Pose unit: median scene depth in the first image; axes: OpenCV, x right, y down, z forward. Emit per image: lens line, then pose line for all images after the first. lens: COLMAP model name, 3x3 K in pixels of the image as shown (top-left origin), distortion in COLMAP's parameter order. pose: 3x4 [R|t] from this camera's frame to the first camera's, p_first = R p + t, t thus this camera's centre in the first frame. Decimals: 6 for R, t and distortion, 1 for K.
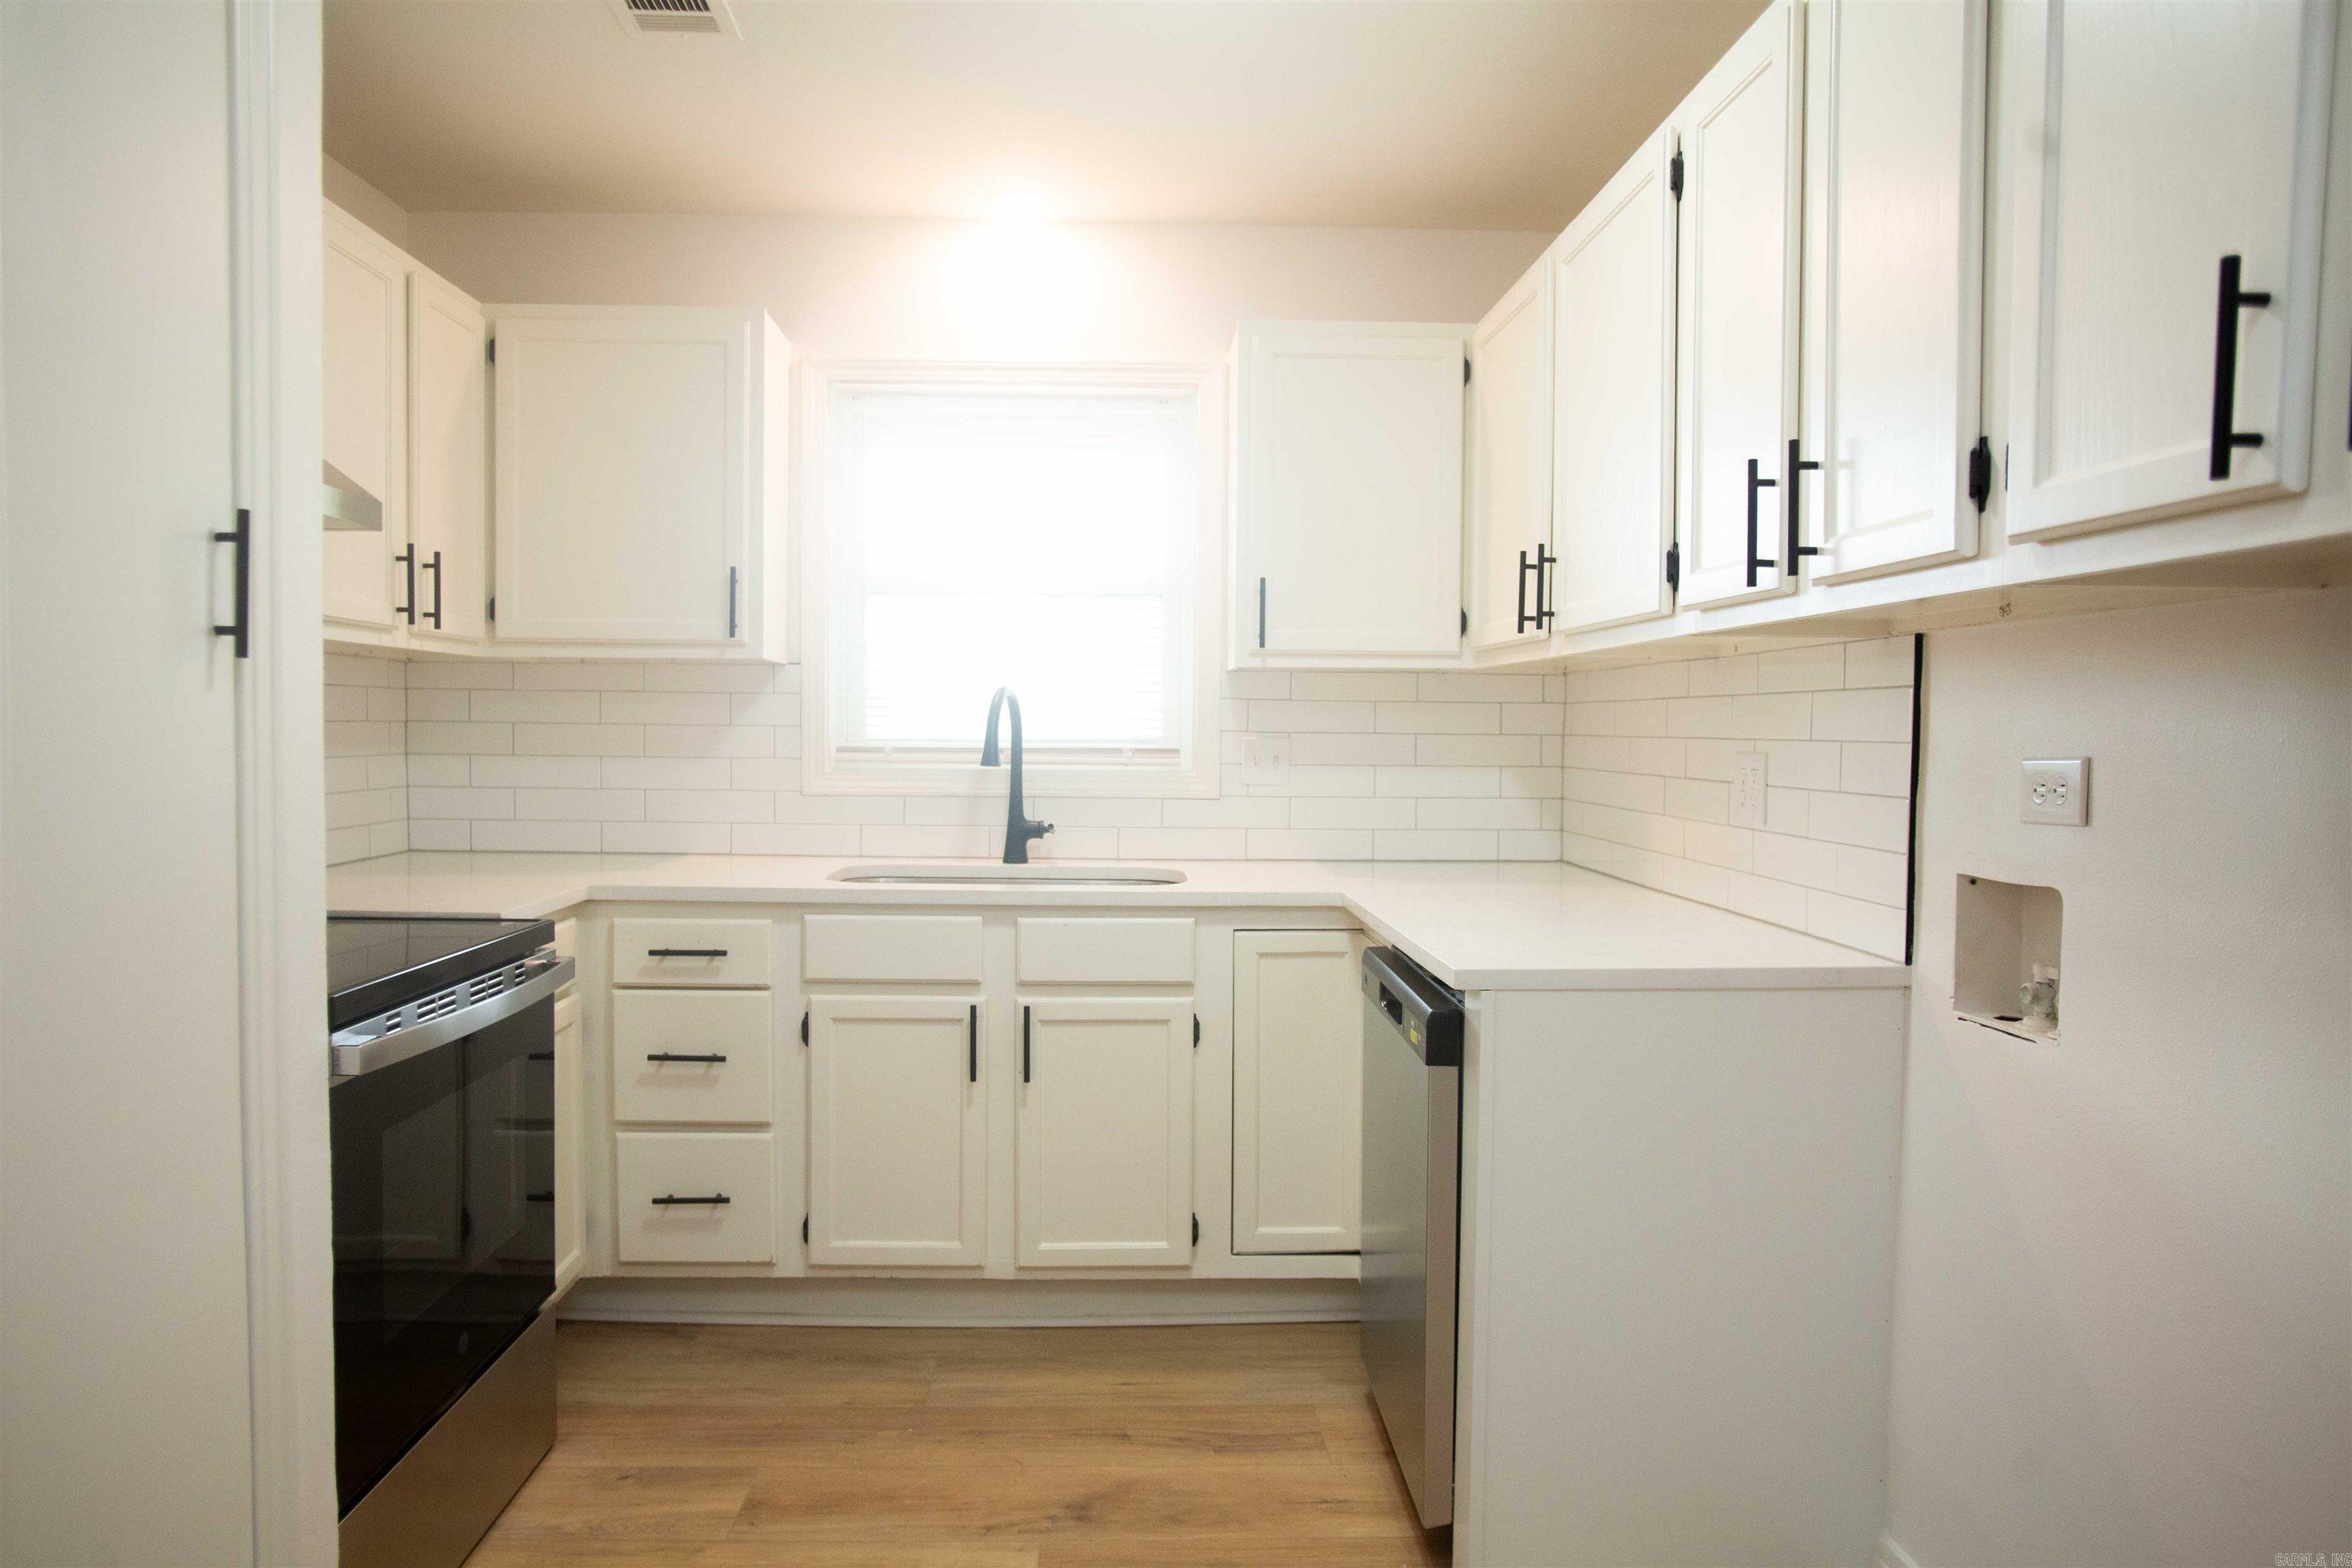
lens RADIAL K [[1525.0, 0, 1175.0], [0, 1525.0, 770.8], [0, 0, 1]] dist [0.028883, 0.010245]
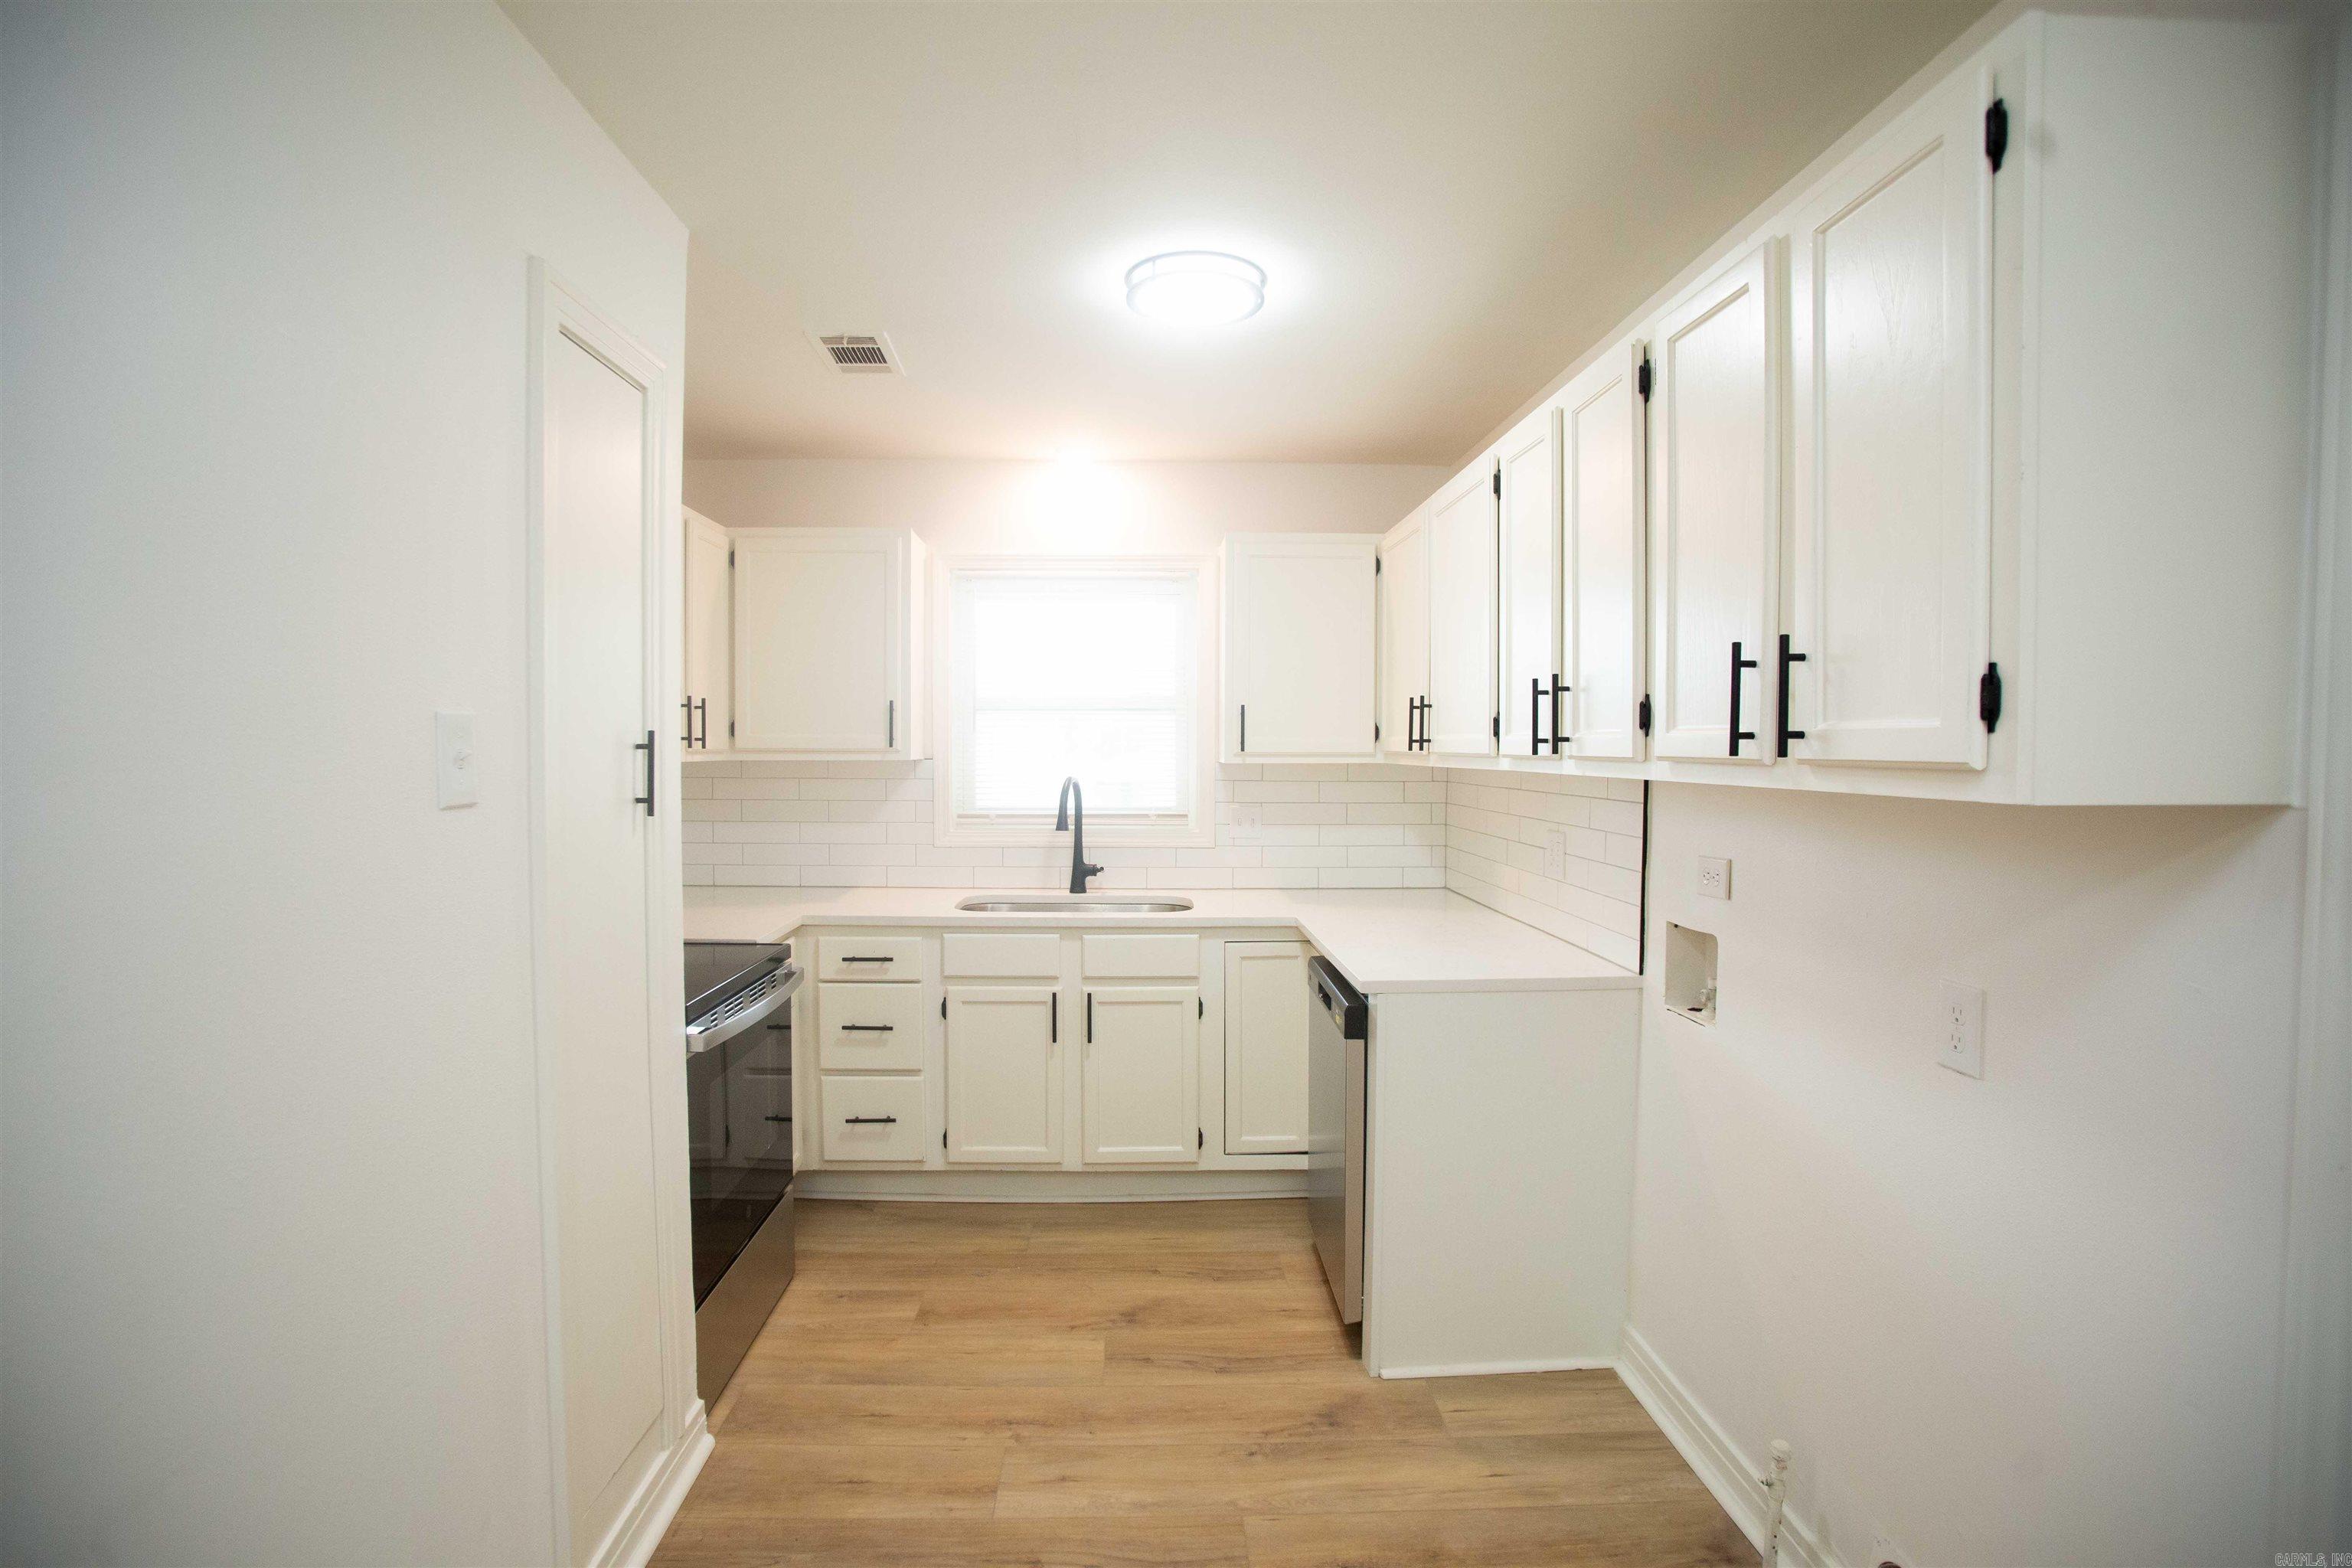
lens RADIAL K [[1165.9, 0, 1178.5], [0, 1165.9, 784.6], [0, 0, 1]] dist [0.005356, 0.000795]
pose [[0.999984, -0.005561, -0.000769, -0.006467], [0.005564, 0.999976, 0.004234, -0.063852], [0.000745, -0.004239, 0.999991, -0.178788]]
